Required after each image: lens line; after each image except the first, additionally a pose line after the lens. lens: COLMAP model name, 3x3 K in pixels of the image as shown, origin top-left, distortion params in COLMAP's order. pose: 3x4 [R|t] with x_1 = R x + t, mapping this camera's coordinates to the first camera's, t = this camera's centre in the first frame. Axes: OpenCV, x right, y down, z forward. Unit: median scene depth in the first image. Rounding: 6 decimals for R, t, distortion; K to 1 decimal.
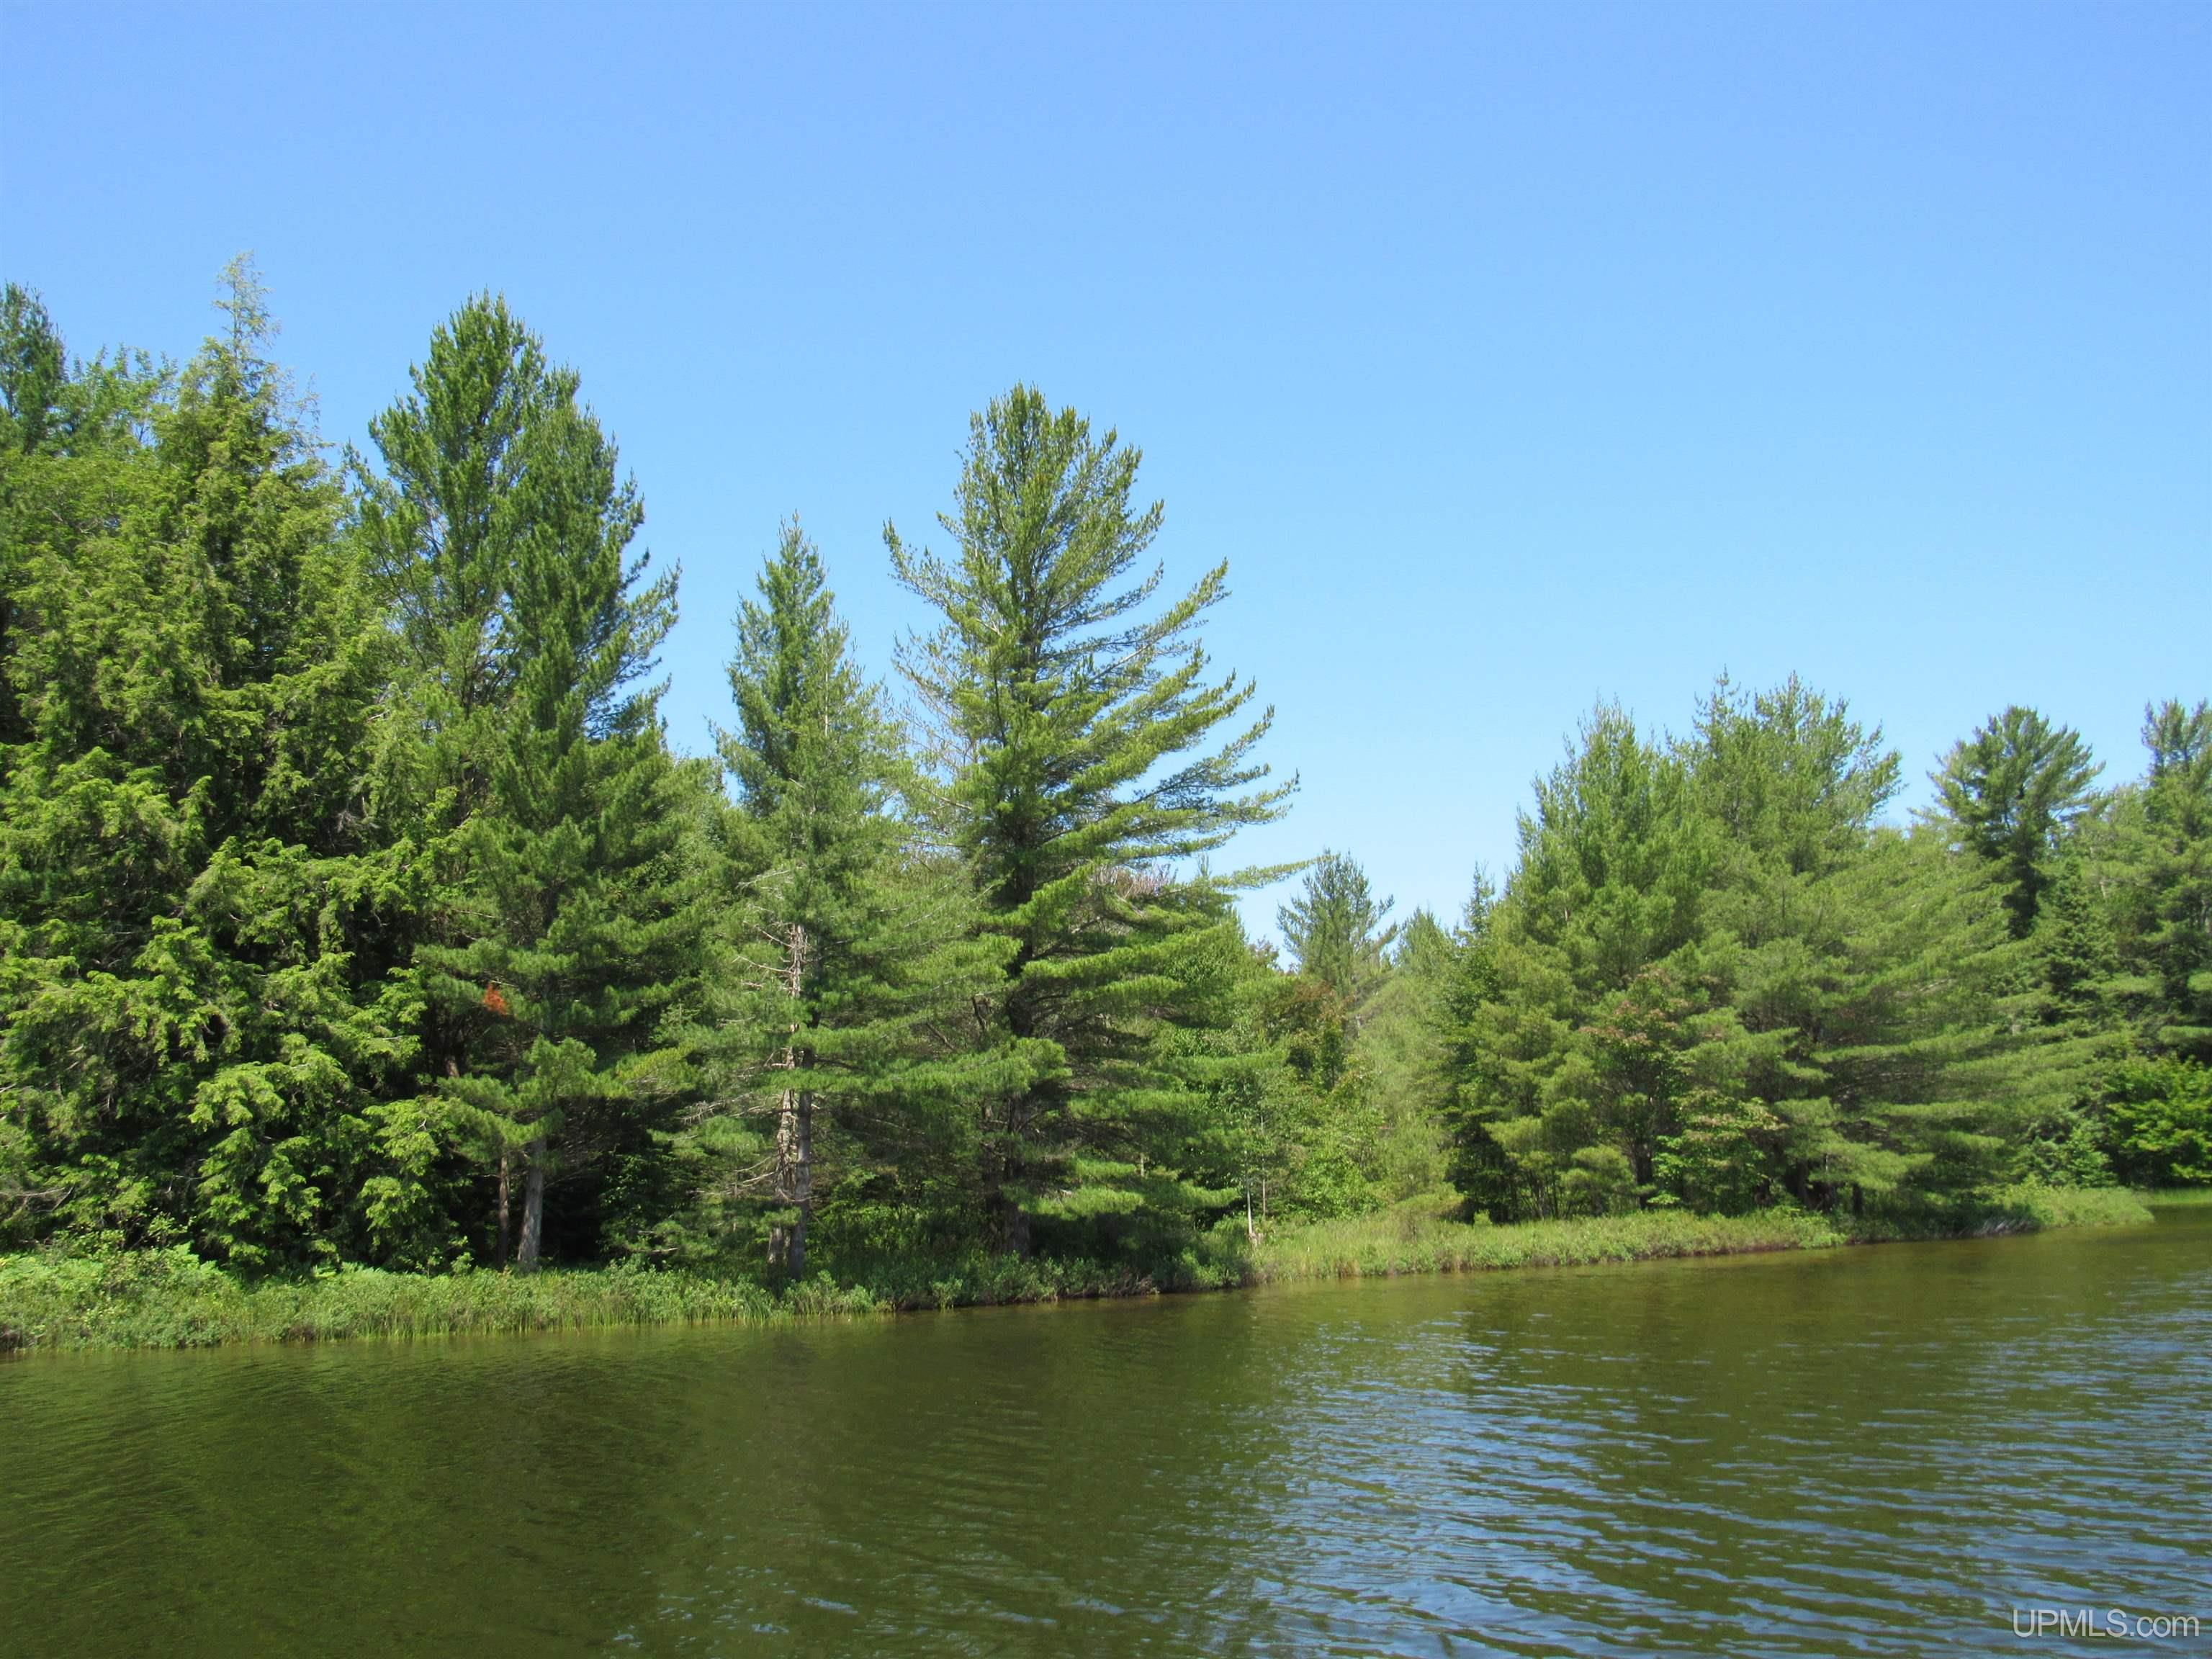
lens RADIAL K [[2002.4, 0, 1107.4], [0, 2002.4, 821.6], [0, 0, 1]] dist [-0.044545, -0.007691]
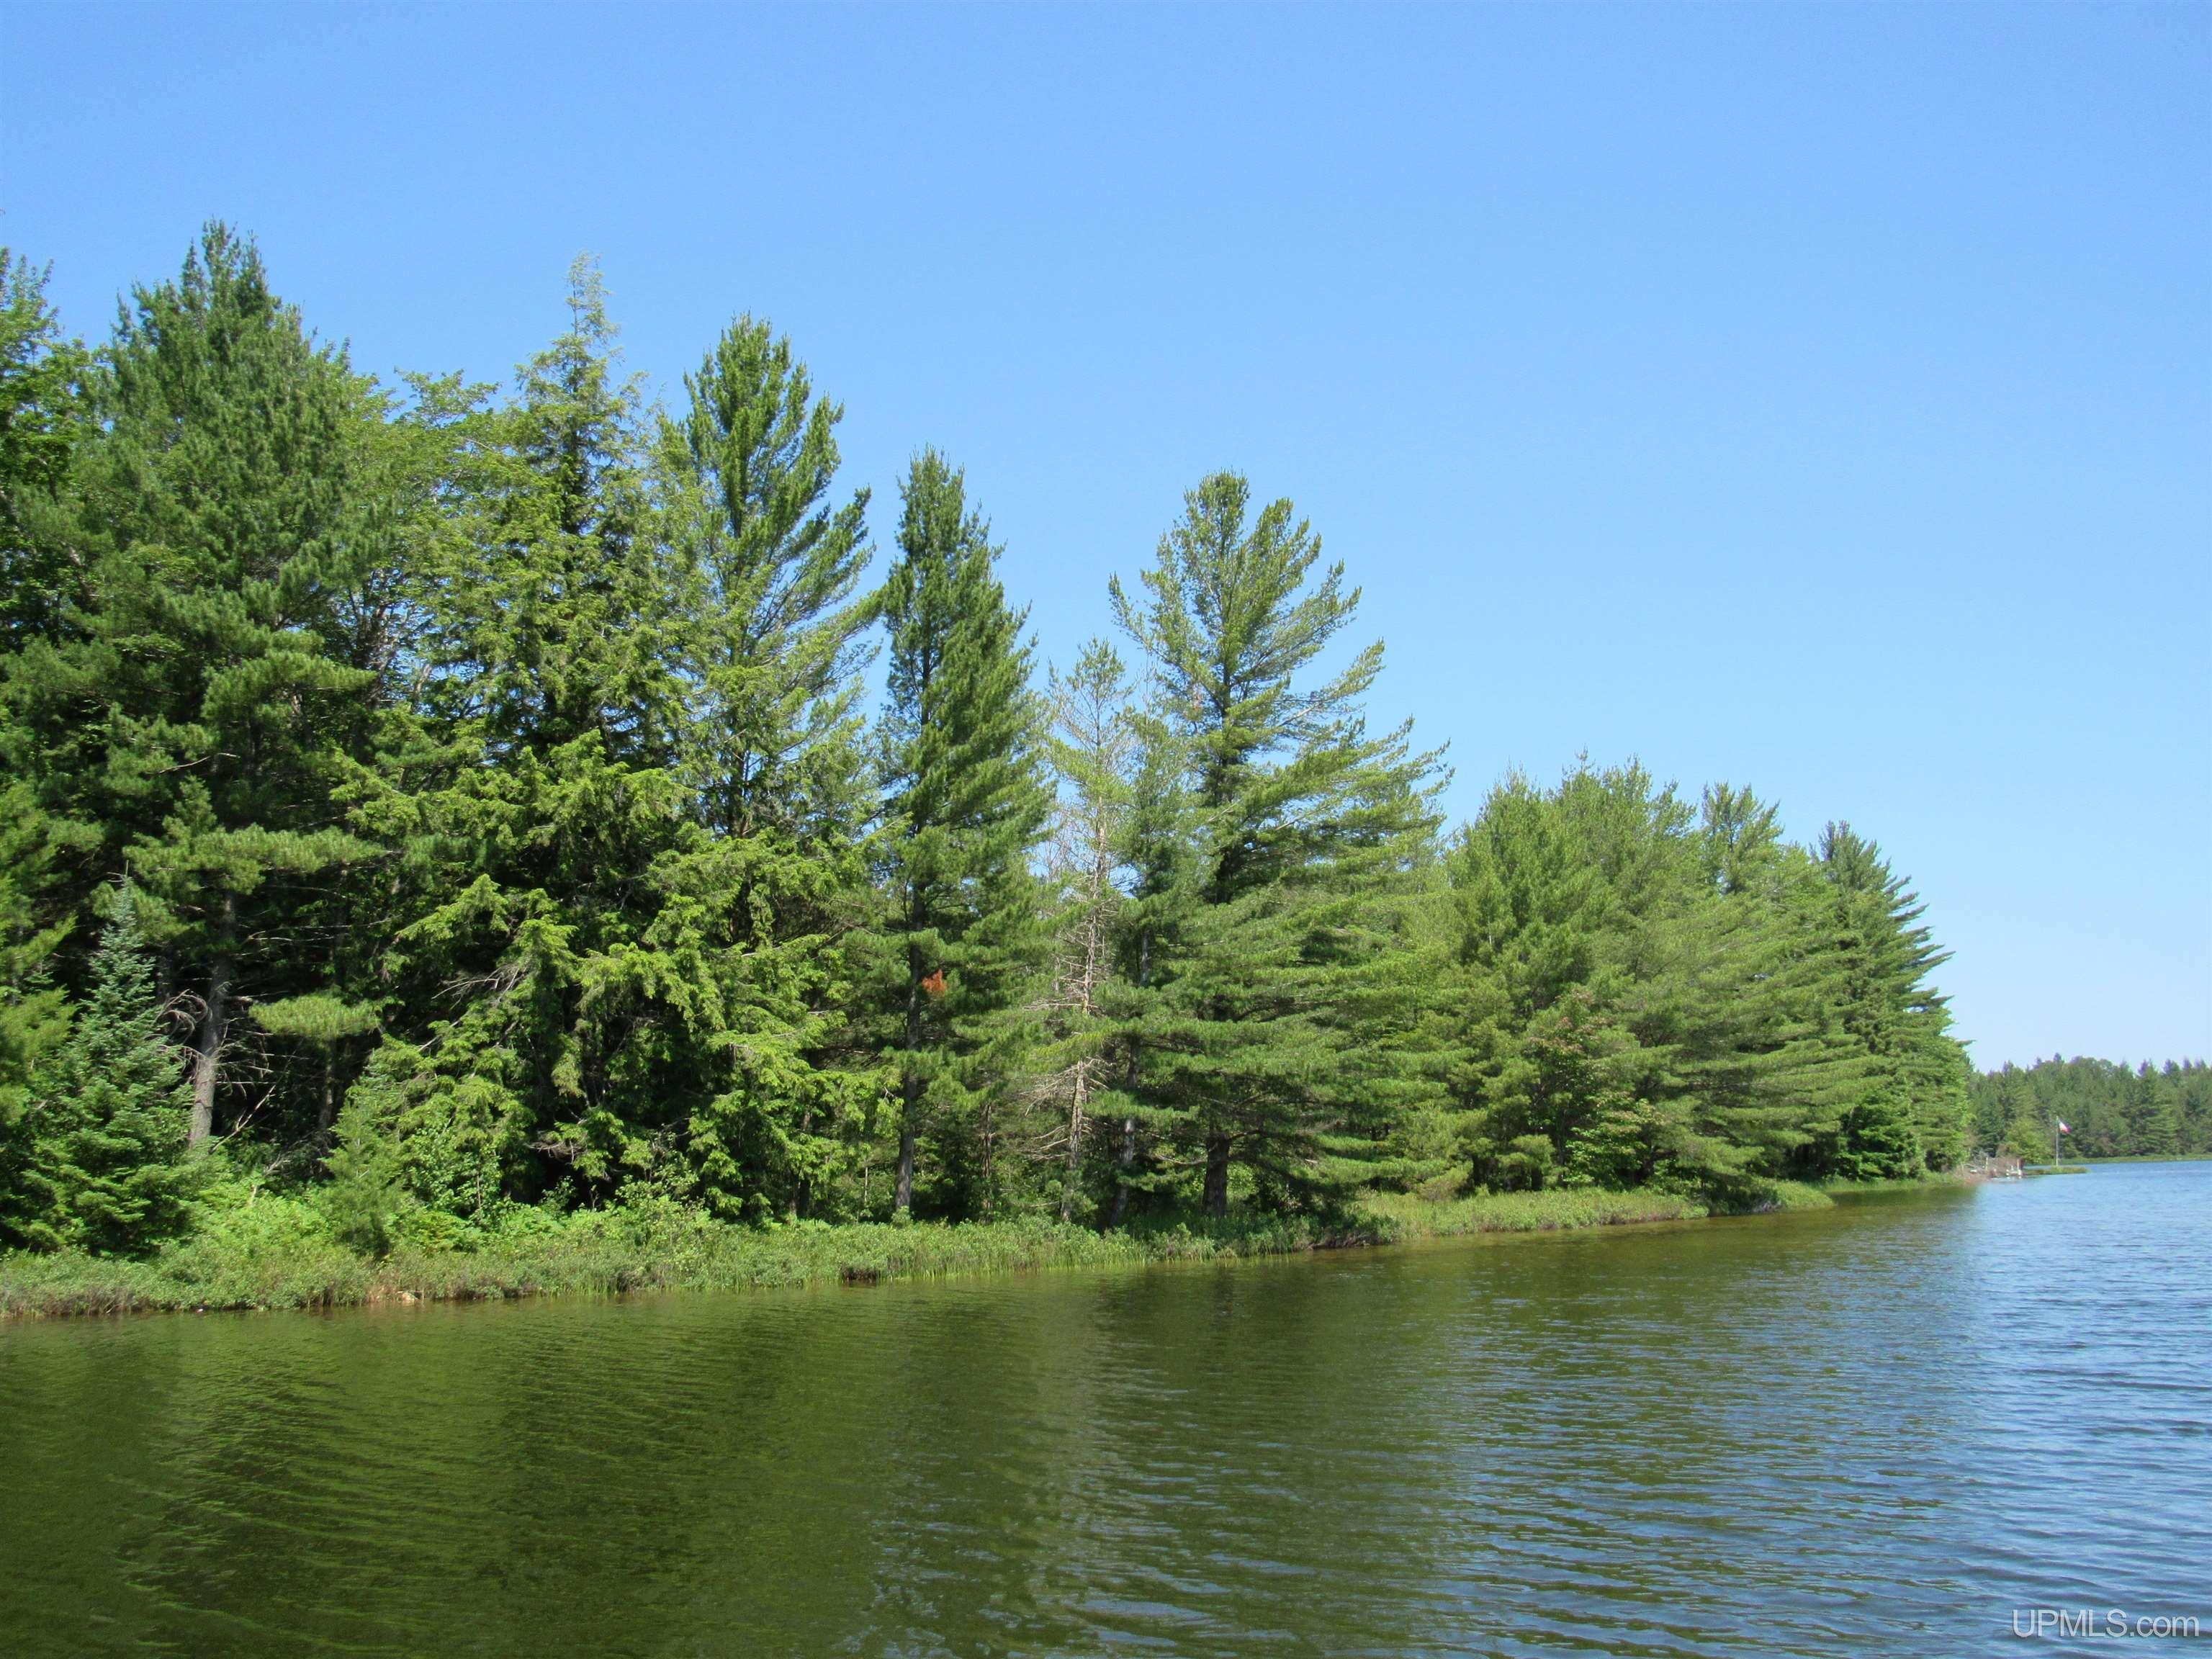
lens RADIAL K [[2002.4, 0, 1101.8], [0, 2002.4, 834.4], [0, 0, 1]] dist [-0.044545, -0.007691]
pose [[0.944185, 0.070296, 0.321828, -0.409586], [-0.073540, 0.997290, -0.002082, 0.000696], [-0.321103, -0.021702, 0.946796, -0.071529]]
